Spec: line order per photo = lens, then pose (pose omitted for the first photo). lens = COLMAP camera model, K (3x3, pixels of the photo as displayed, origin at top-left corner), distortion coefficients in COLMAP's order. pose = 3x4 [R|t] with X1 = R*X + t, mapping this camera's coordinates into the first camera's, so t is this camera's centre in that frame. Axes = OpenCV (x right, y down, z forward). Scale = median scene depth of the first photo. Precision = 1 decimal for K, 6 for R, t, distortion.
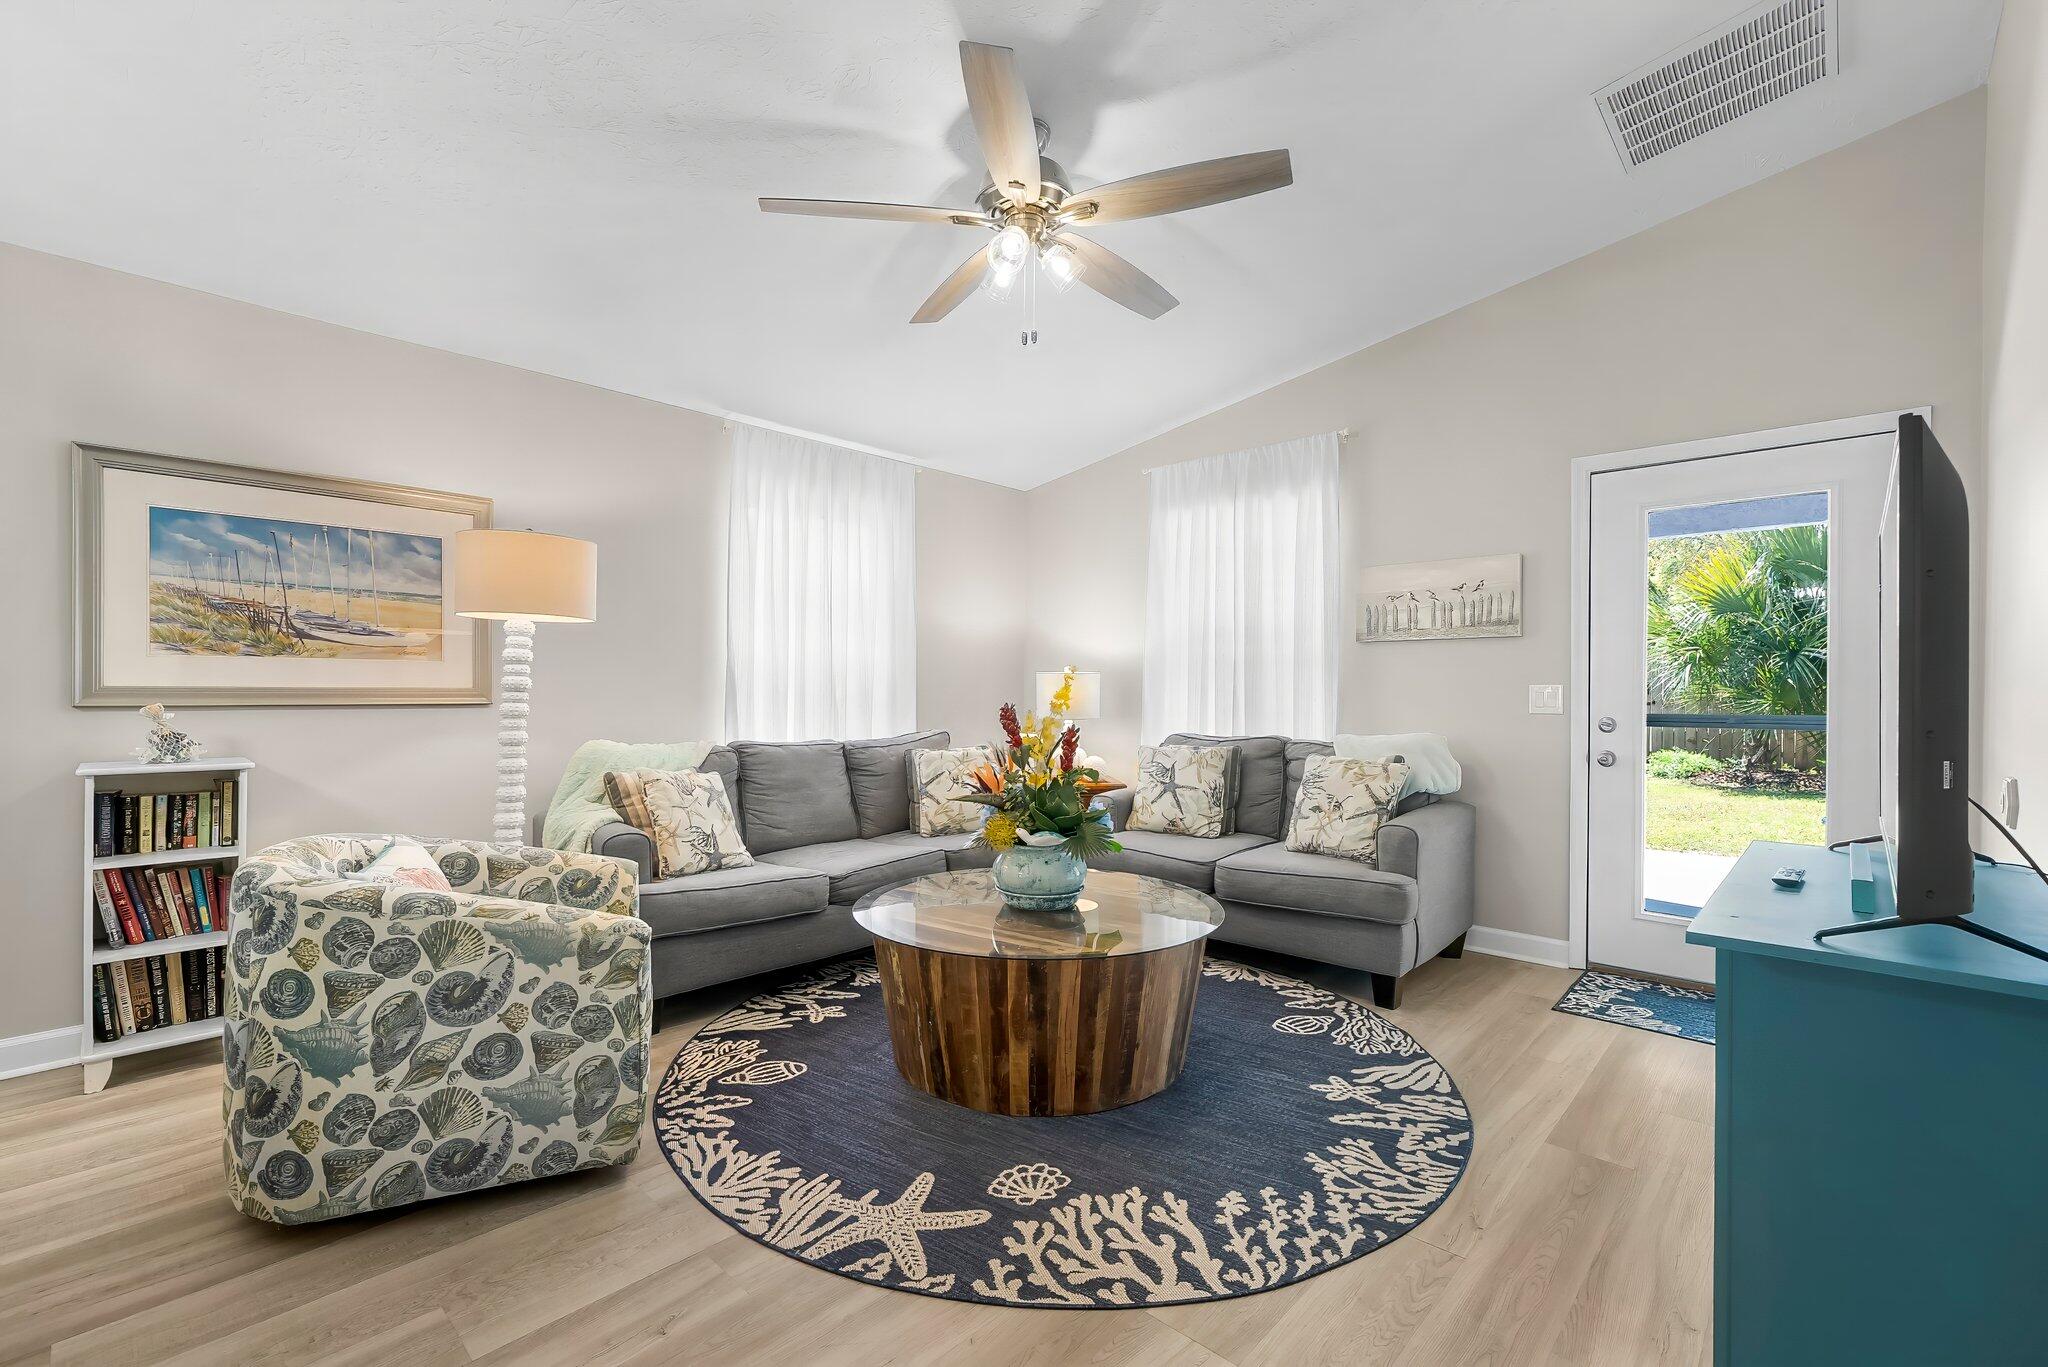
lens RADIAL K [[897.3, 0, 1050.8], [0, 897.3, 682.5], [0, 0, 1]] dist [-0.000717, 0.000417]
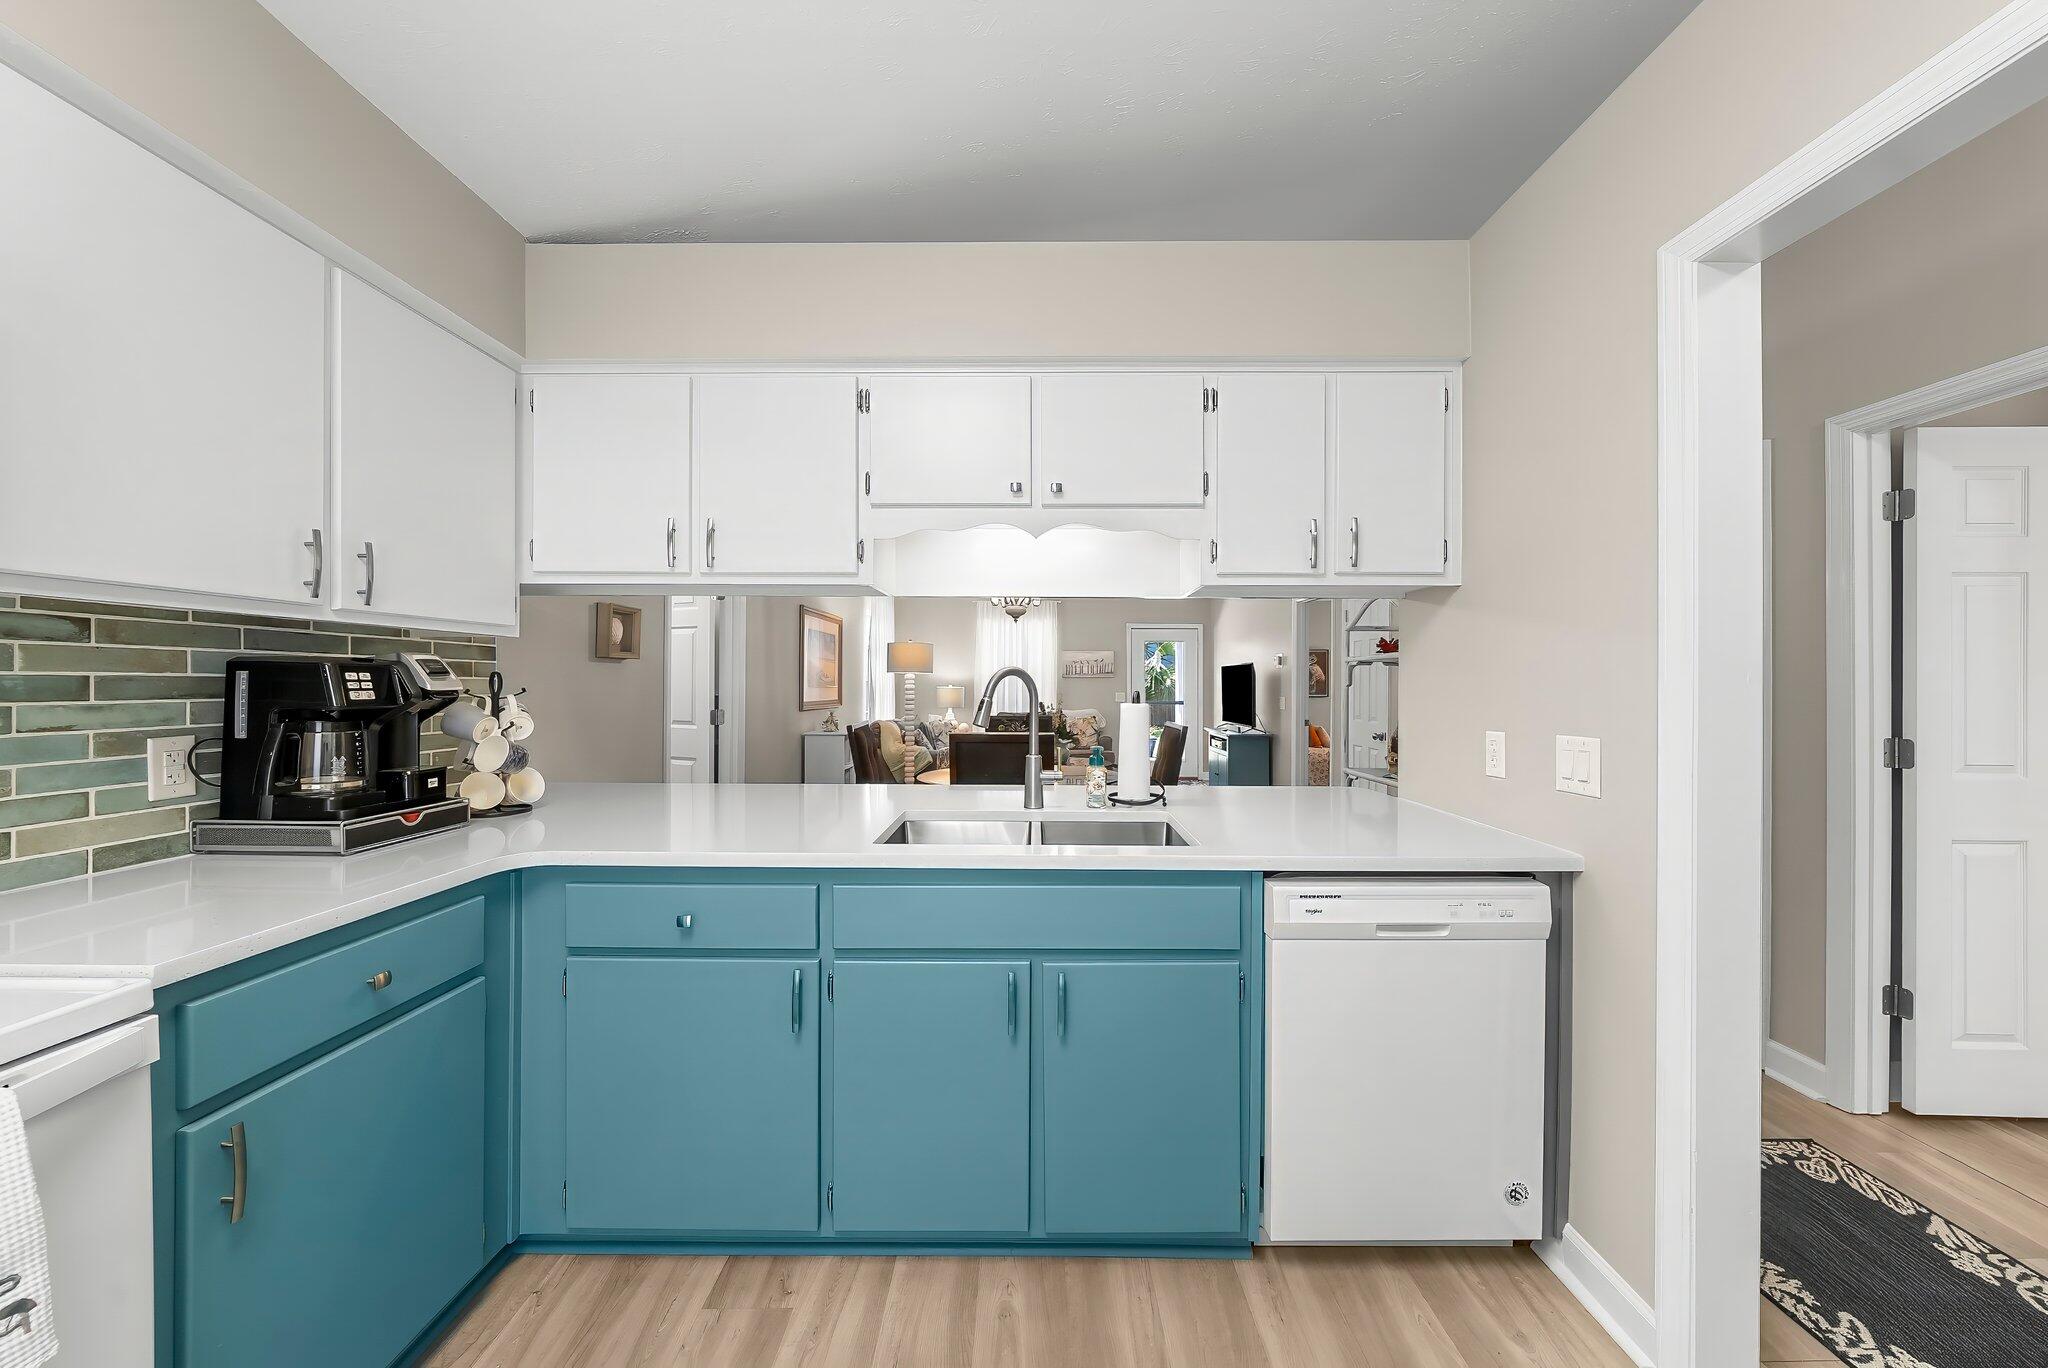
lens RADIAL K [[702.5, 0, 1041.8], [0, 702.5, 684.0], [0, 0, 1]] dist [-0.005930, 0.000774]
pose [[0.733845, 0.000535, 0.679316, -1.993932], [-0.008398, 0.999930, 0.008286, -0.069565], [-0.679265, -0.011785, 0.733799, -0.943804]]
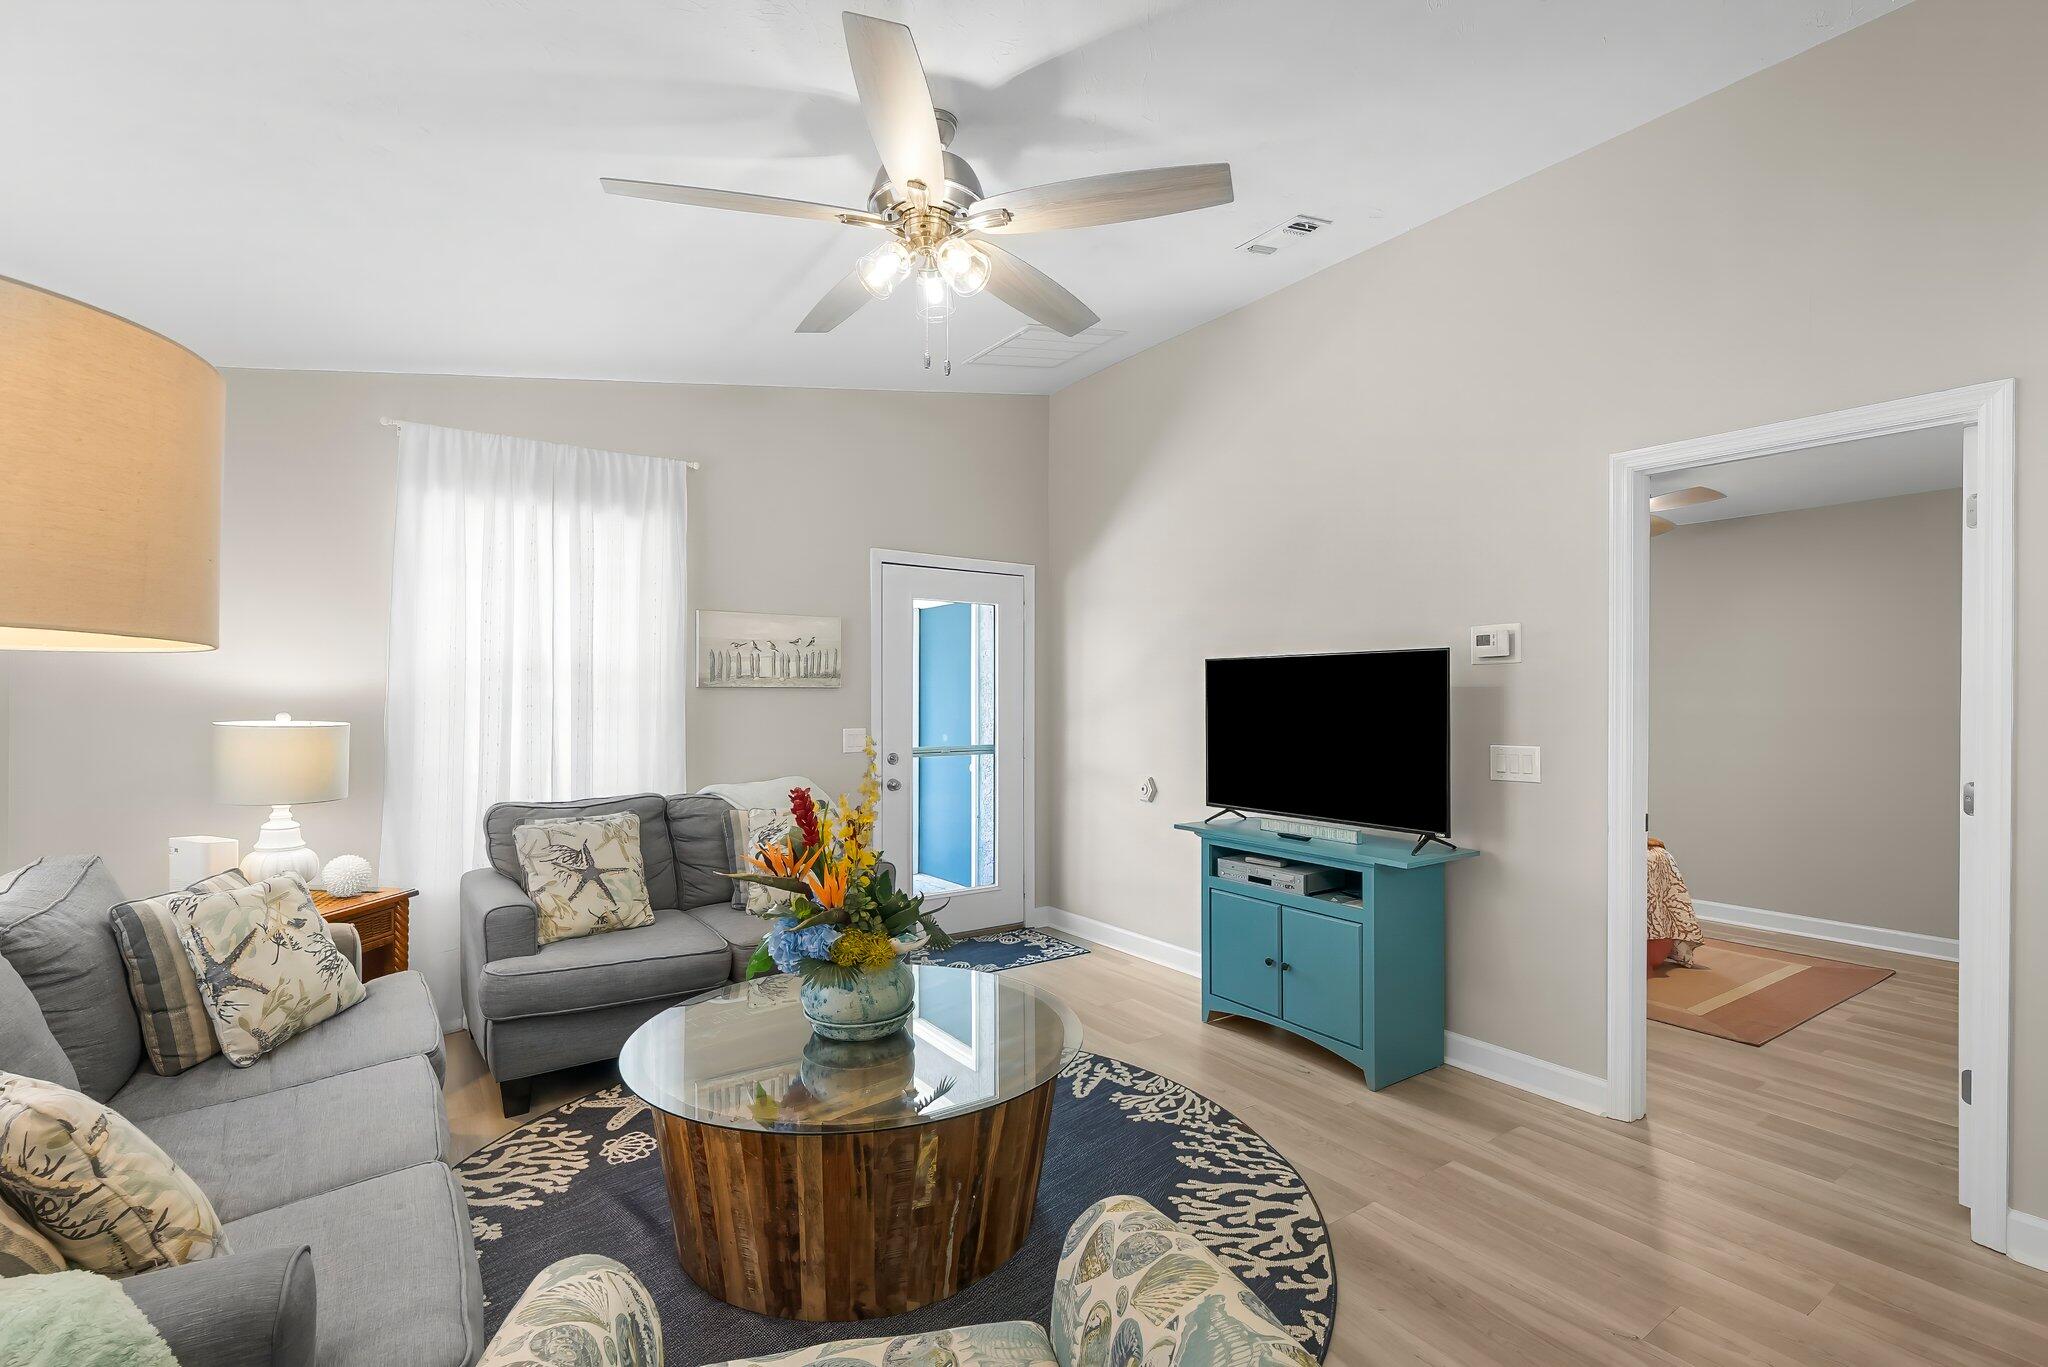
lens RADIAL K [[897.3, 0, 1031.4], [0, 897.3, 681.5], [0, 0, 1]] dist [-0.000717, 0.000417]
pose [[0.226465, 0.016363, 0.973882, -0.865247], [-0.009571, 0.999848, -0.014574, -0.068158], [-0.973972, -0.006021, 0.226588, 0.728559]]
